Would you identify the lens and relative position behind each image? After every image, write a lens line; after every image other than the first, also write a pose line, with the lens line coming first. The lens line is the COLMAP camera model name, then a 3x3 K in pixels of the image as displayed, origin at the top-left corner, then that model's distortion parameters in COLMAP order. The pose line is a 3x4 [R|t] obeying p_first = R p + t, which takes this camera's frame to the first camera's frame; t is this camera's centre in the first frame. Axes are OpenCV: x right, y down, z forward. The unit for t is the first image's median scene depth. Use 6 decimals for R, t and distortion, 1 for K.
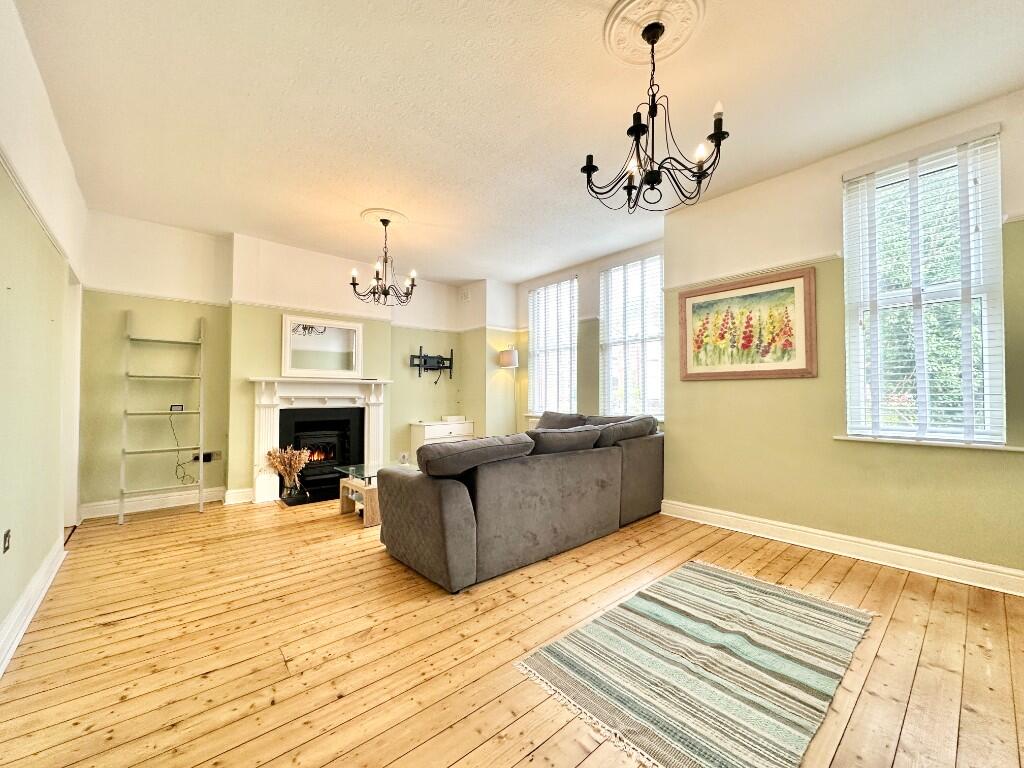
lens RADIAL K [[407.8, 0, 510.4], [0, 407.8, 384.5], [0, 0, 1]] dist [-0.001222, 0.000100]
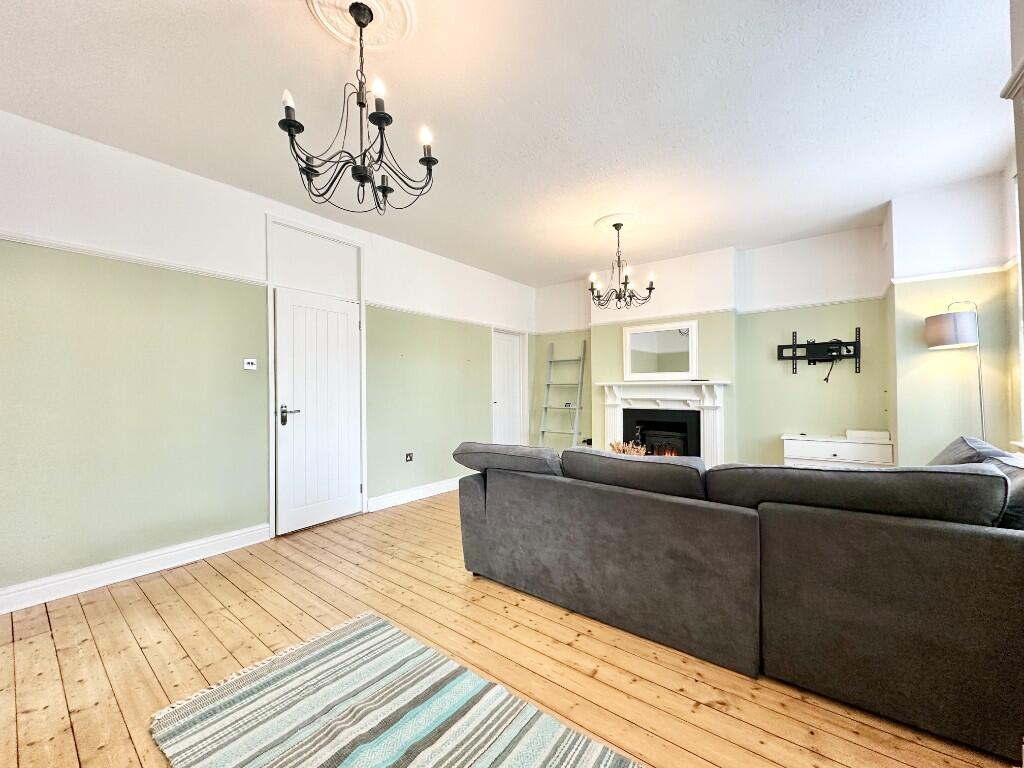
lens RADIAL K [[407.8, 0, 509.9], [0, 407.8, 385.3], [0, 0, 1]] dist [-0.001222, 0.000100]
pose [[0.188802, -0.014461, -0.981909, 0.688201], [0.026816, 0.999595, -0.009565, -0.005911], [0.981649, -0.024525, 0.189113, 0.600724]]
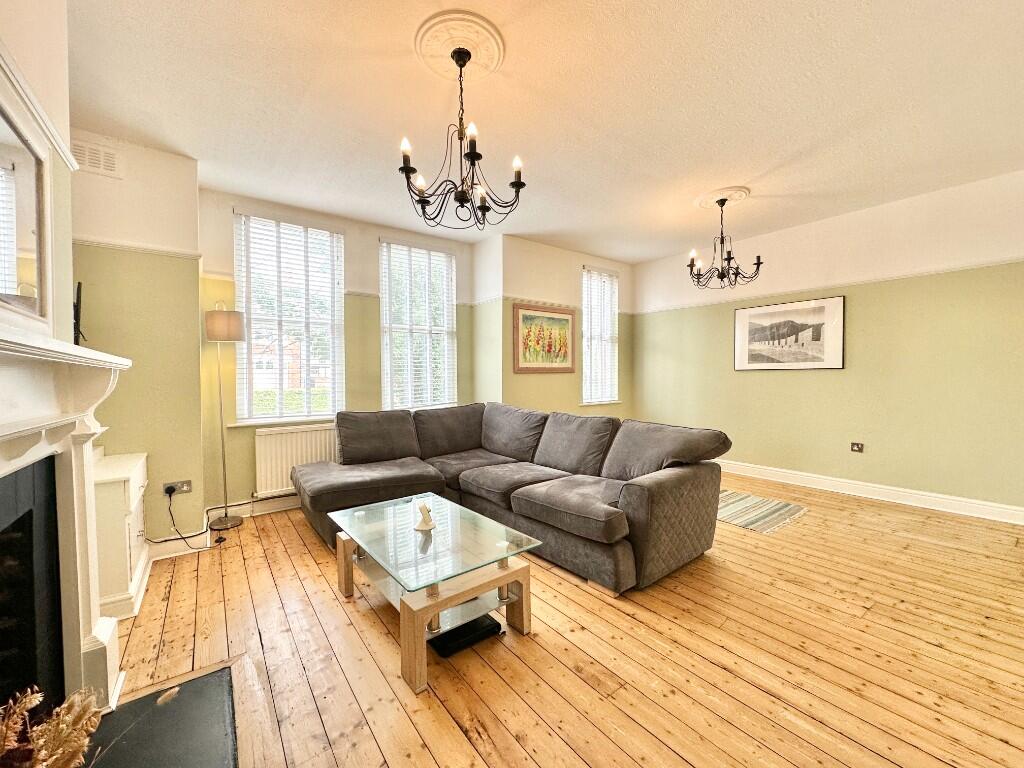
lens RADIAL K [[407.8, 0, 513.1], [0, 407.8, 382.4], [0, 0, 1]] dist [-0.001222, 0.000100]
pose [[0.062315, -0.012401, 0.997979, -0.909800], [-0.010637, 0.999858, 0.013089, 0.003843], [-0.998000, -0.011431, 0.062174, 0.996726]]
